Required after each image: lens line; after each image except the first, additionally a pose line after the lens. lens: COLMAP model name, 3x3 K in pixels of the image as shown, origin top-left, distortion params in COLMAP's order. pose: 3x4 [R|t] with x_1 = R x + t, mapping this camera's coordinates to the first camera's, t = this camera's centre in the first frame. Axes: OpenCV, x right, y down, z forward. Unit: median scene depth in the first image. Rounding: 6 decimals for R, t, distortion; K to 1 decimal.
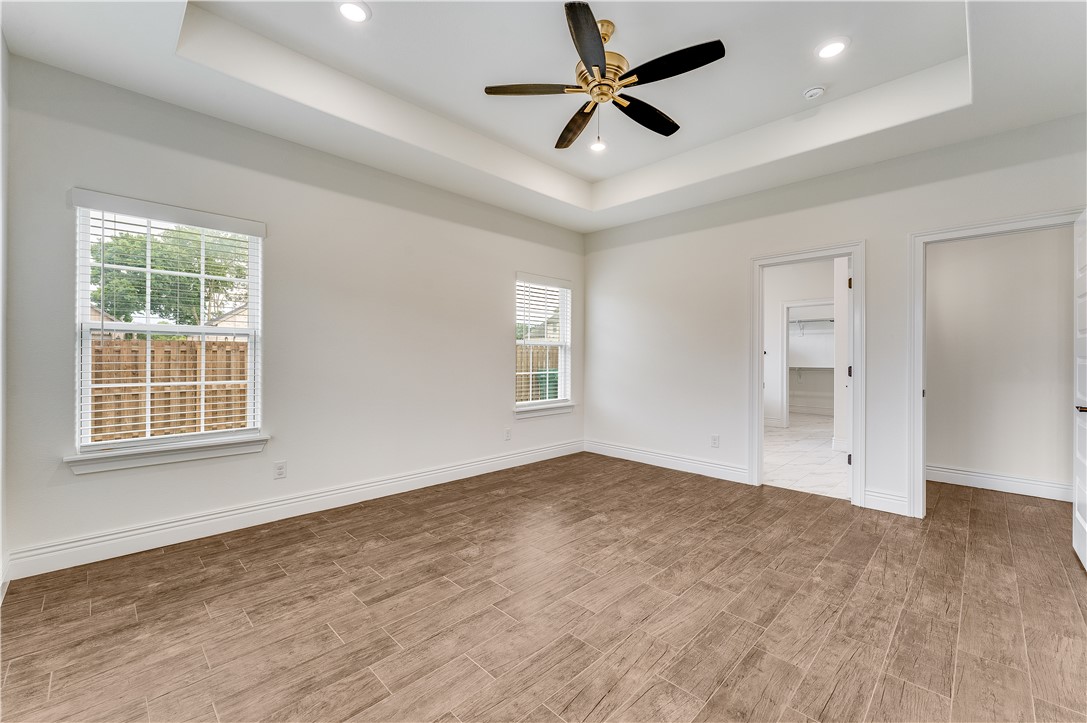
lens RADIAL K [[440.4, 0, 554.3], [0, 440.4, 359.4], [0, 0, 1]] dist [0.002602, 0.000427]
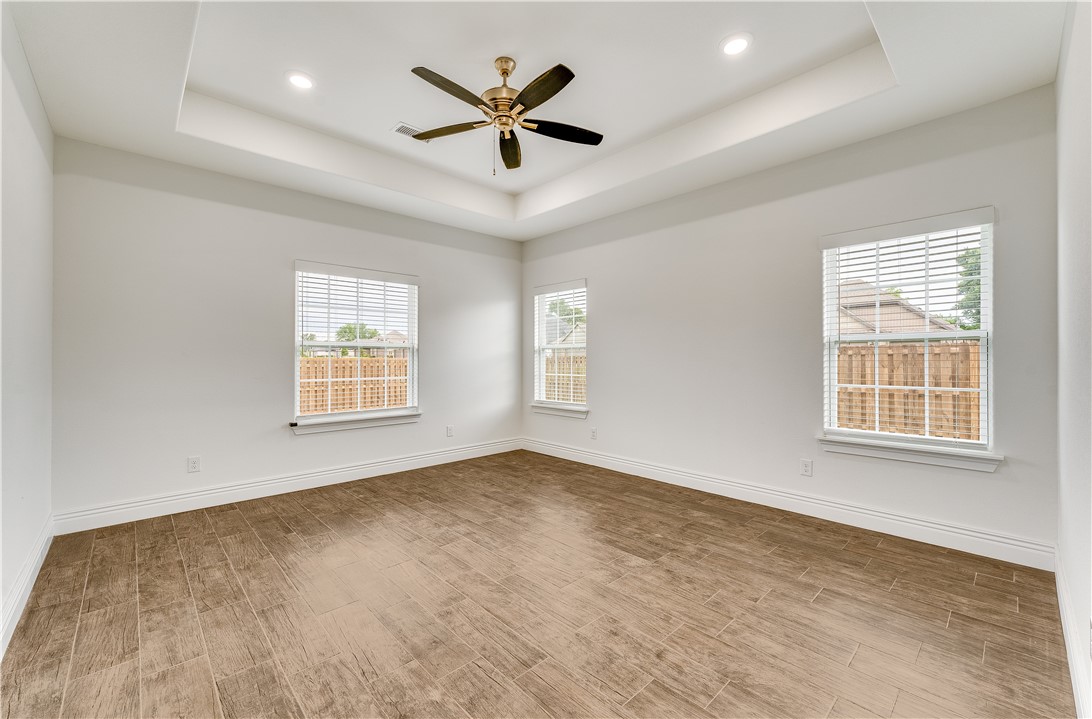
lens RADIAL K [[433.0, 0, 557.6], [0, 433.0, 360.3], [0, 0, 1]] dist [0.007631, 0.000276]
pose [[-0.017253, -0.001532, -0.999850, 0.879659], [-0.003840, 0.999992, -0.001466, -0.011803], [0.999844, 0.003814, -0.017259, 0.834302]]
